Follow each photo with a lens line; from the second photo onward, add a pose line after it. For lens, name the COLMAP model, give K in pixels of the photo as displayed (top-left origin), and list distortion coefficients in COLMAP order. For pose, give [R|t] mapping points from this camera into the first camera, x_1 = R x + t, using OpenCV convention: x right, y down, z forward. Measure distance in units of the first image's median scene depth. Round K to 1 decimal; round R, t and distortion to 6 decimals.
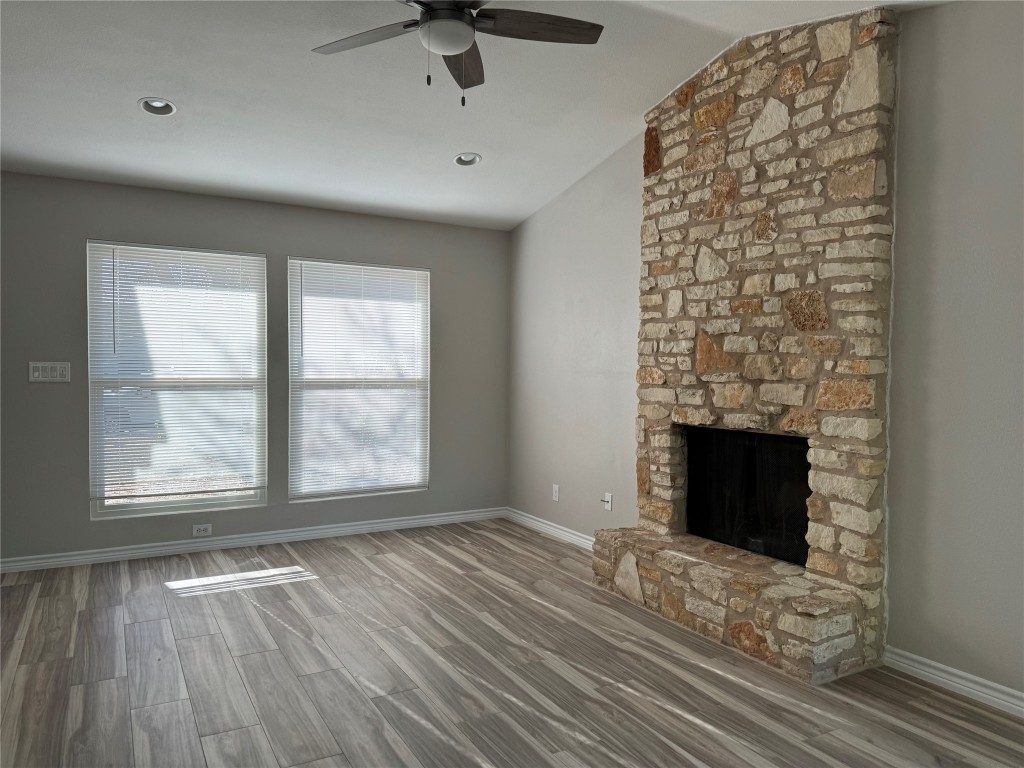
lens RADIAL K [[711.1, 0, 507.8], [0, 711.1, 393.5], [0, 0, 1]] dist [0.065978, -0.084278]
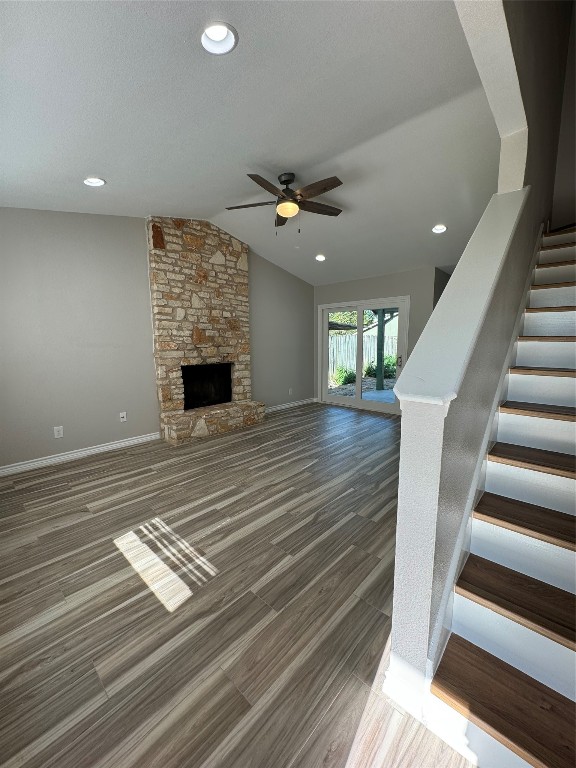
lens RADIAL K [[304.6, 0, 290.1], [0, 304.6, 383.2], [0, 0, 1]] dist [-0.003118, 0.000290]
pose [[-0.313718, -0.132501, 0.940226, -0.922511], [0.038565, 0.987620, 0.152048, -0.044592], [-0.948733, 0.083960, -0.304724, 1.074859]]
